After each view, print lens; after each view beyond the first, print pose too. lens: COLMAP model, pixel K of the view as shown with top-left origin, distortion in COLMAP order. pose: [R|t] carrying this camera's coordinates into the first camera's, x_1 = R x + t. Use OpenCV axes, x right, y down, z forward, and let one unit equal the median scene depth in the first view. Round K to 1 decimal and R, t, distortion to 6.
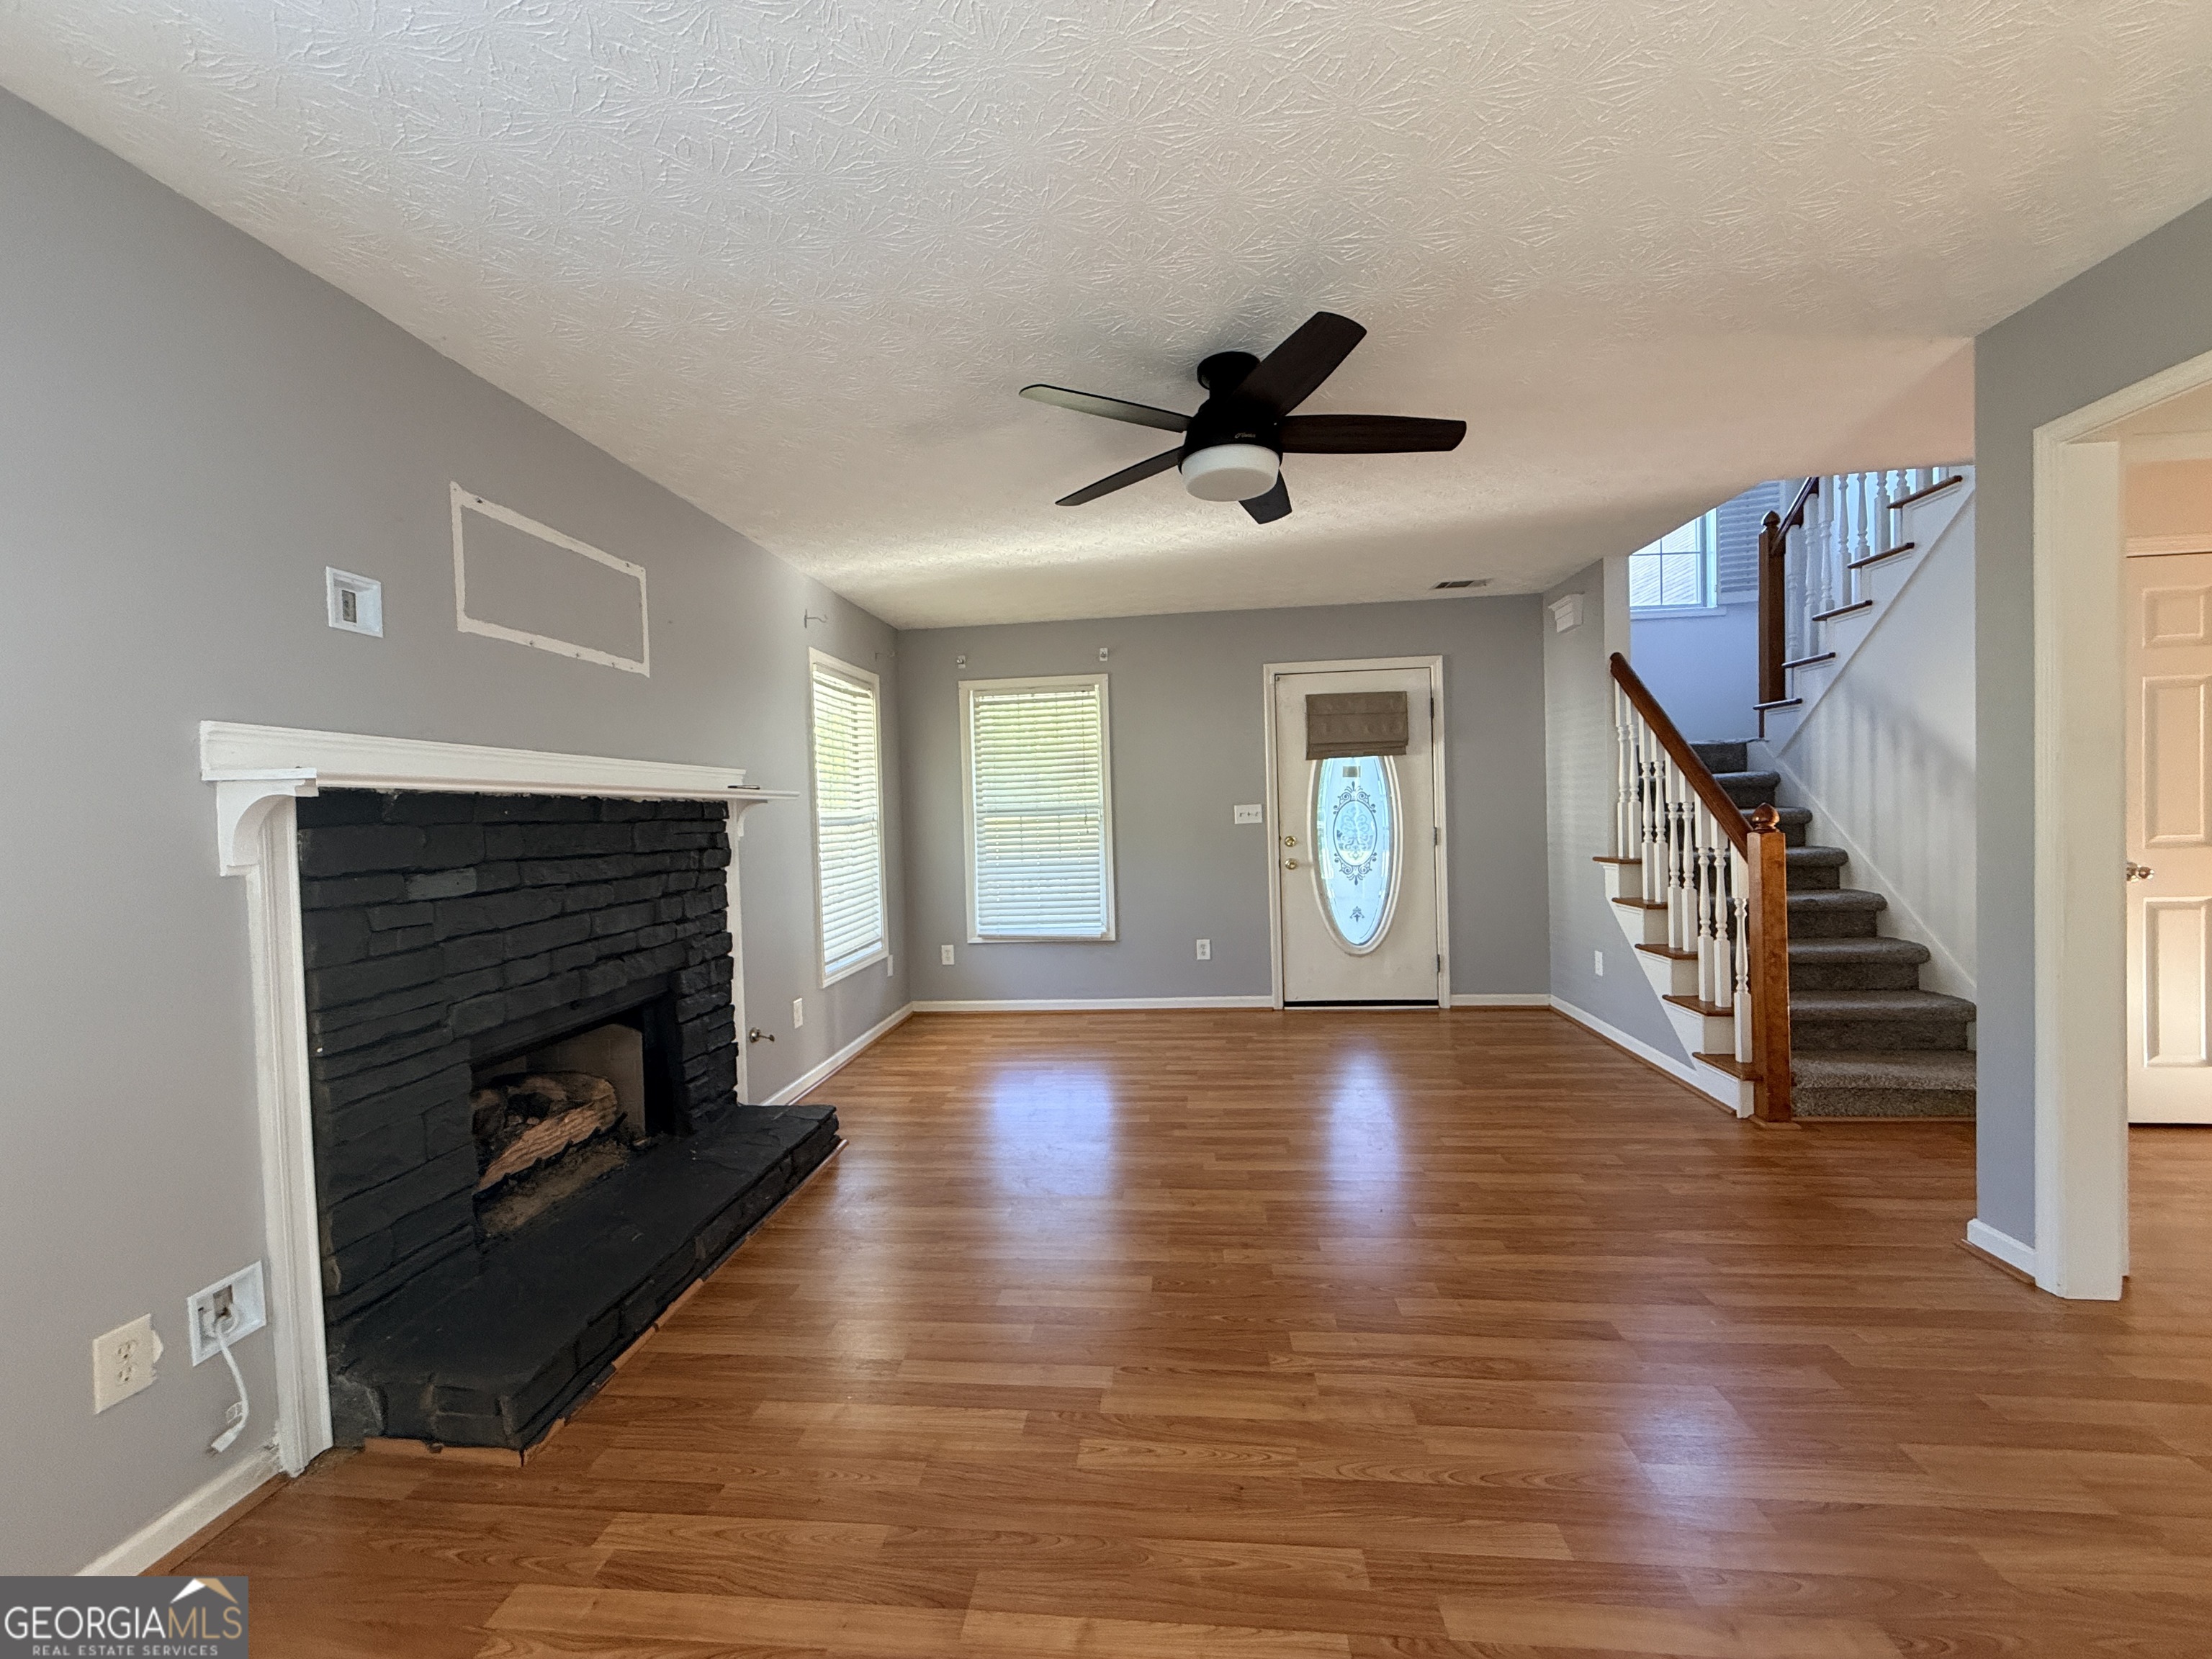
lens RADIAL K [[882.1, 0, 1097.9], [0, 882.1, 829.8], [0, 0, 1]] dist [0.000191, 0.000347]
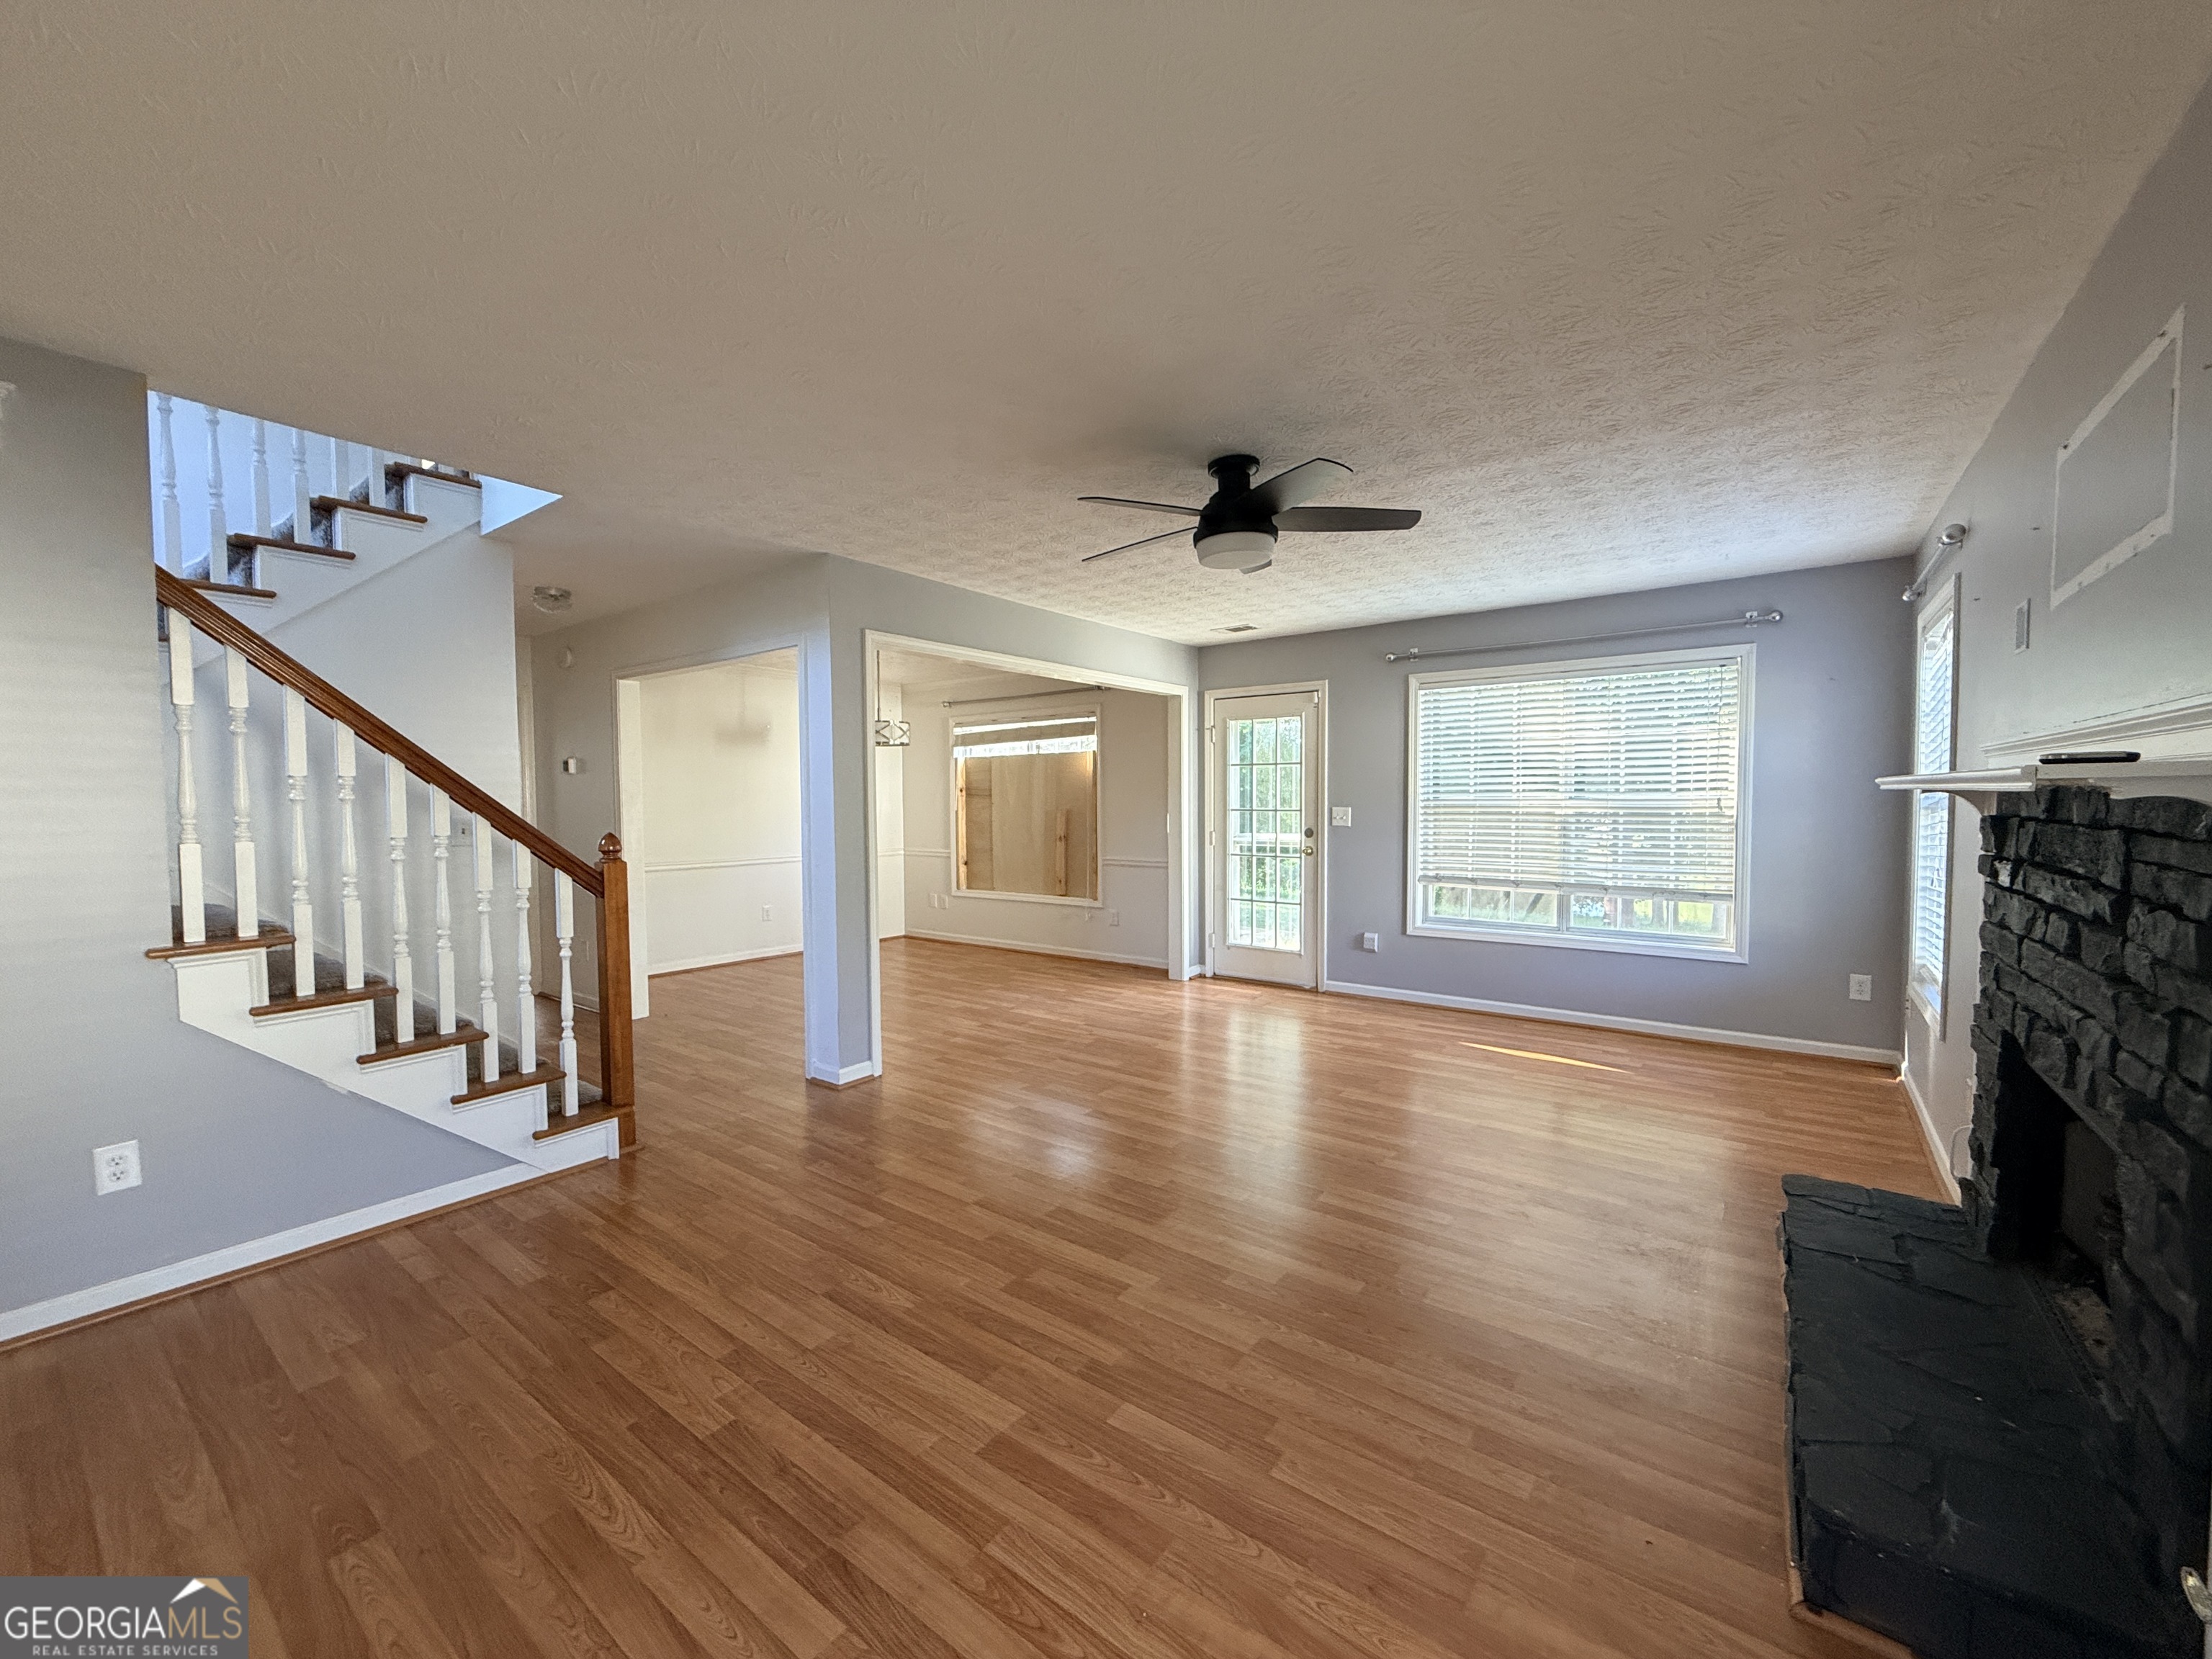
lens RADIAL K [[882.1, 0, 1097.9], [0, 882.1, 829.8], [0, 0, 1]] dist [0.000191, 0.000347]
pose [[-0.853337, 0.015134, 0.521140, -0.265318], [0.041684, 0.998359, 0.039264, -0.055157], [-0.519690, 0.055229, -0.852568, 1.768614]]
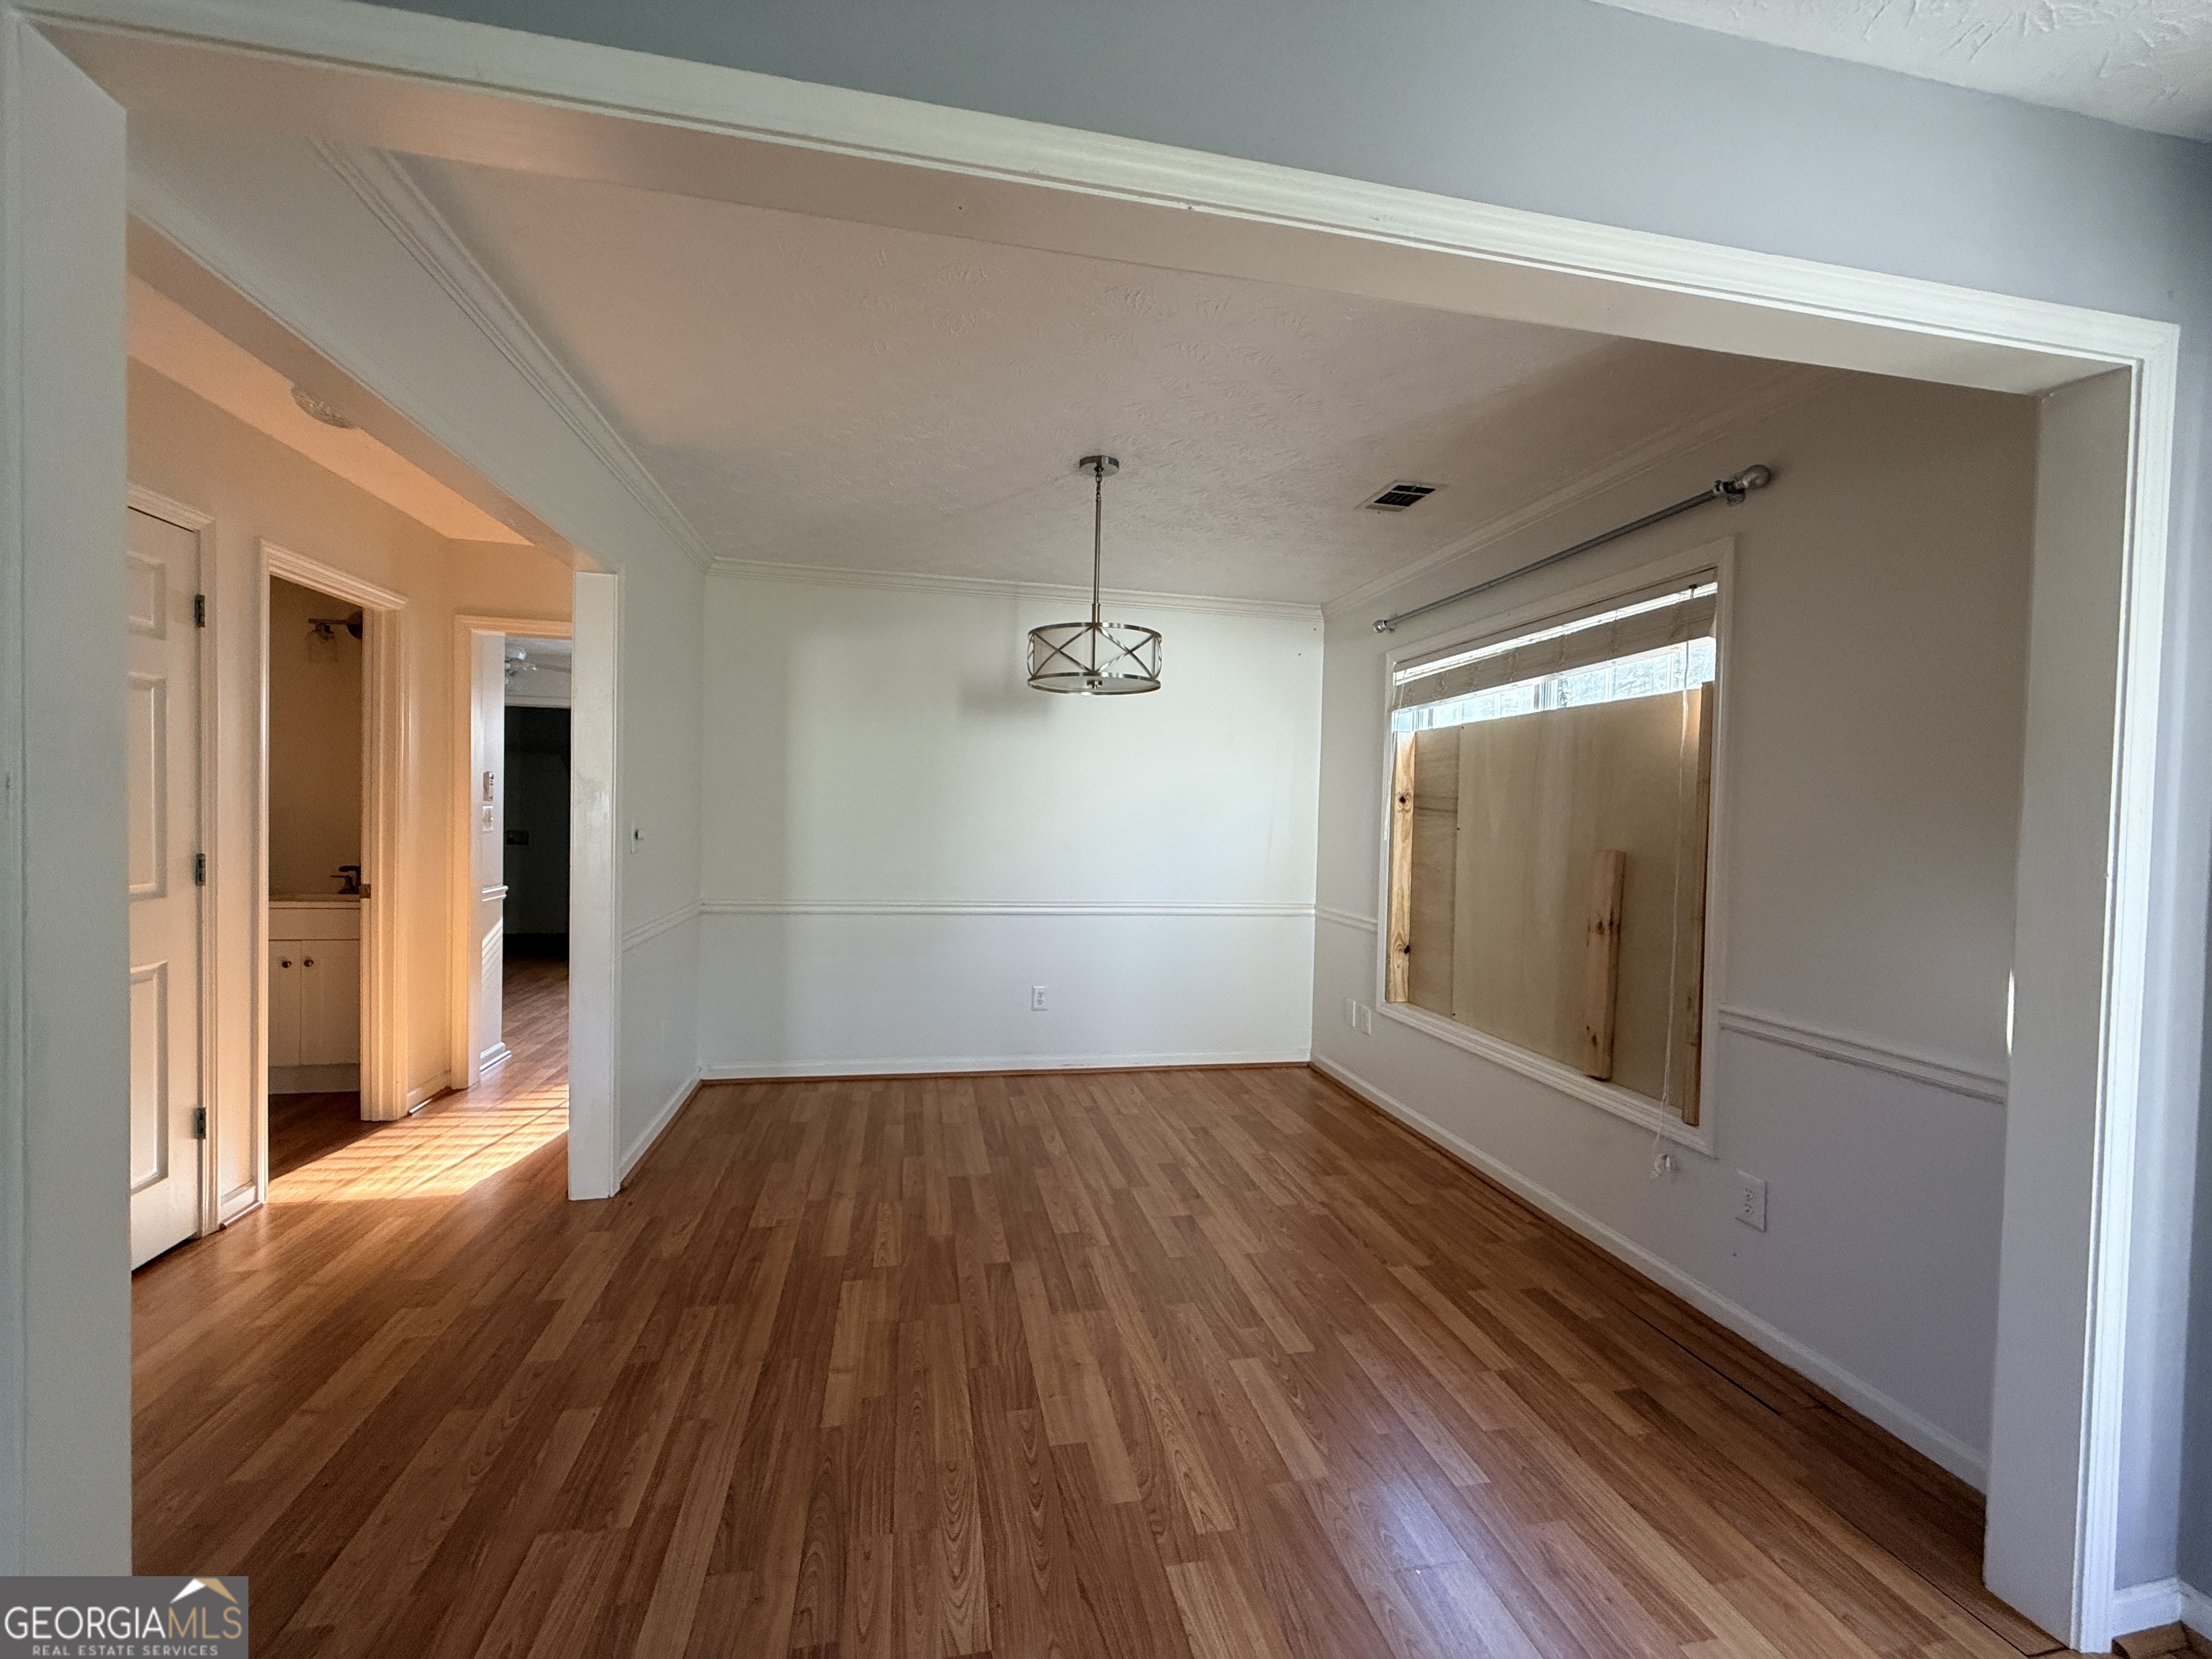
lens RADIAL K [[882.1, 0, 1097.9], [0, 882.1, 829.8], [0, 0, 1]] dist [0.000191, 0.000347]
pose [[-0.302262, 0.000551, 0.953225, 0.401332], [0.005607, 0.999984, 0.001200, -0.046474], [-0.953208, 0.005707, -0.302260, 0.469493]]
